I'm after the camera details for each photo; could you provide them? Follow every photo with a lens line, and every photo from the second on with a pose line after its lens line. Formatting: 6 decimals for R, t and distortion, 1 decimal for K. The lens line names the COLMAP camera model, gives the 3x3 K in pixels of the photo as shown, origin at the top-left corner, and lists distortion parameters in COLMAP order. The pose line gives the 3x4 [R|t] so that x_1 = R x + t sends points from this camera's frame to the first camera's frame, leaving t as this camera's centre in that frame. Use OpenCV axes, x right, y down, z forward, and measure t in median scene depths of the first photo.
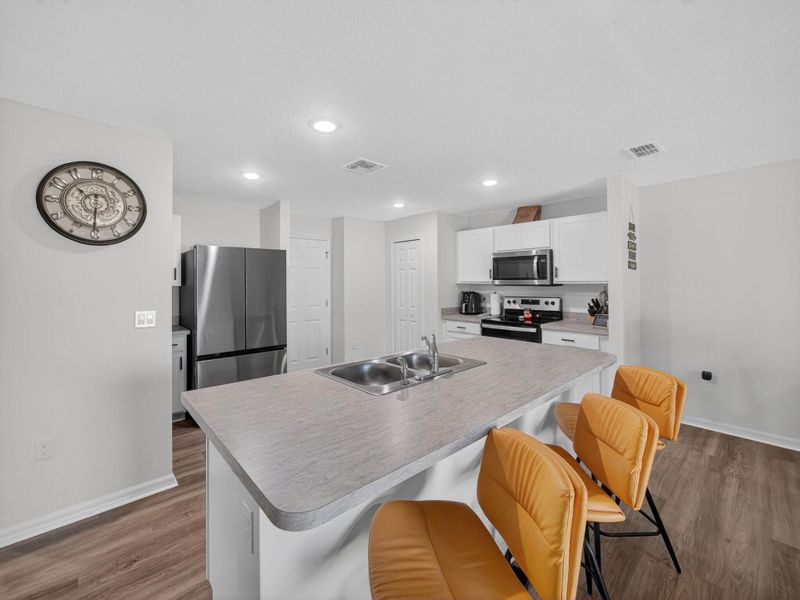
lens RADIAL K [[334.0, 0, 400.0], [0, 334.0, 287.4], [0, 0, 1]] dist [-0.001405, 0.000213]
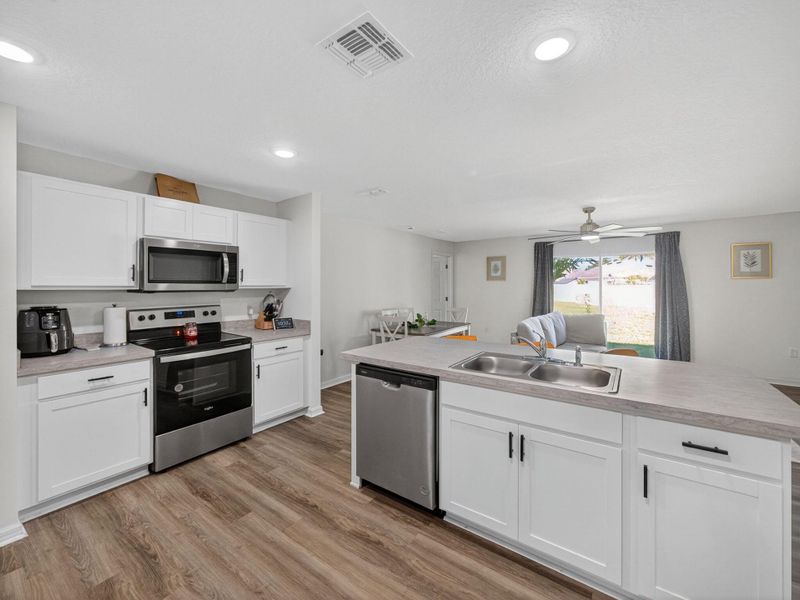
lens RADIAL K [[334.0, 0, 400.0], [0, 334.0, 287.4], [0, 0, 1]] dist [-0.001405, 0.000213]
pose [[-0.212866, 0.003966, 0.977073, -0.438114], [0.015516, 0.999879, -0.000678, -0.006900], [-0.976958, 0.015016, -0.212902, 0.764244]]
